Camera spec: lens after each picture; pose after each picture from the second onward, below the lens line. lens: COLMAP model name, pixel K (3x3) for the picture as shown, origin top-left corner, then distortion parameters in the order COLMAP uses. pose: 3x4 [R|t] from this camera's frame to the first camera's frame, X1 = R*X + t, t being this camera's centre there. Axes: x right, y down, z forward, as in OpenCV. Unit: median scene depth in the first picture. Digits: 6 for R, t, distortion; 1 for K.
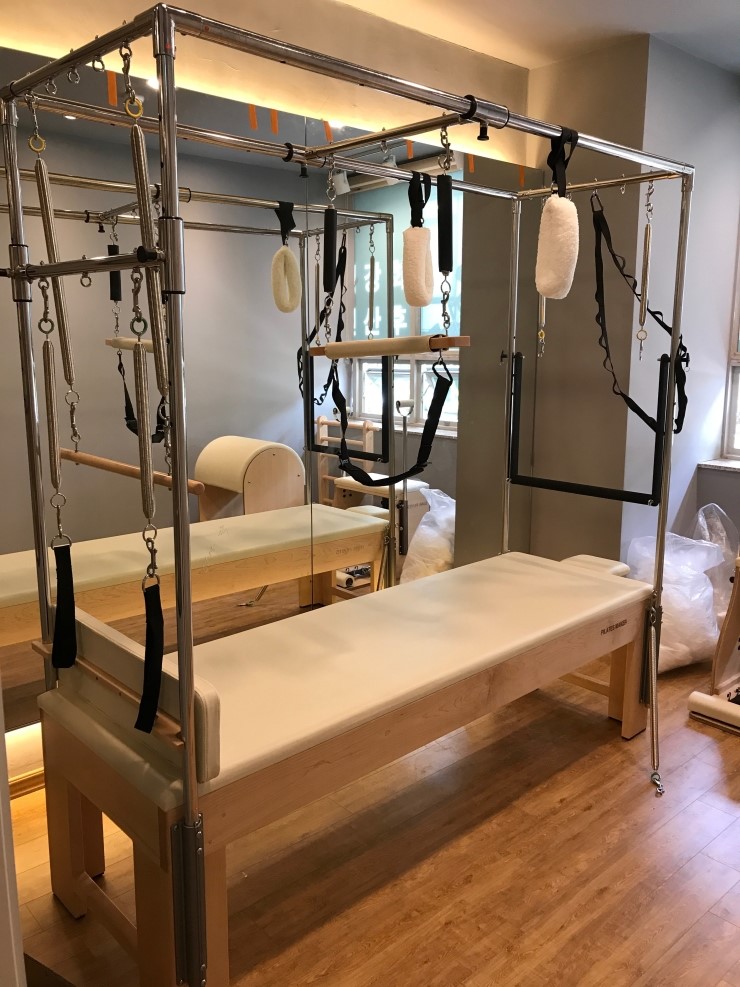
lens RADIAL K [[812.8, 0, 377.4], [0, 812.8, 499.0], [0, 0, 1]] dist [0.028303, -0.039708]
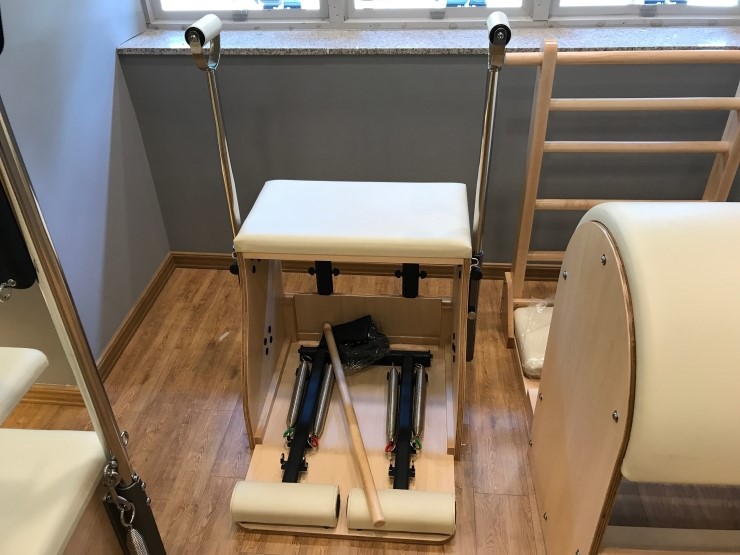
lens RADIAL K [[609.4, 0, 369.9], [0, 609.4, 279.7], [0, 0, 1]] dist [0.028303, -0.039708]
pose [[0.741996, -0.394772, 0.541846, 0.391041], [0.149634, 0.885371, 0.440146, -0.114750], [-0.653492, -0.245508, 0.716012, 0.909087]]
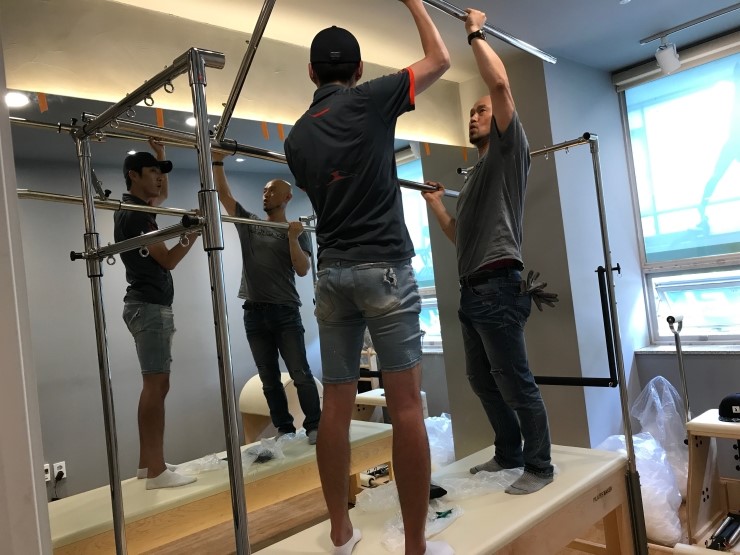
lens RADIAL K [[609.4, 0, 373.2], [0, 609.4, 276.8], [0, 0, 1]] dist [0.028303, -0.039708]
pose [[0.993306, -0.114761, 0.013172, -0.018398], [0.114875, 0.969390, -0.216994, 0.007014], [0.012134, 0.217054, 0.976084, 0.071957]]
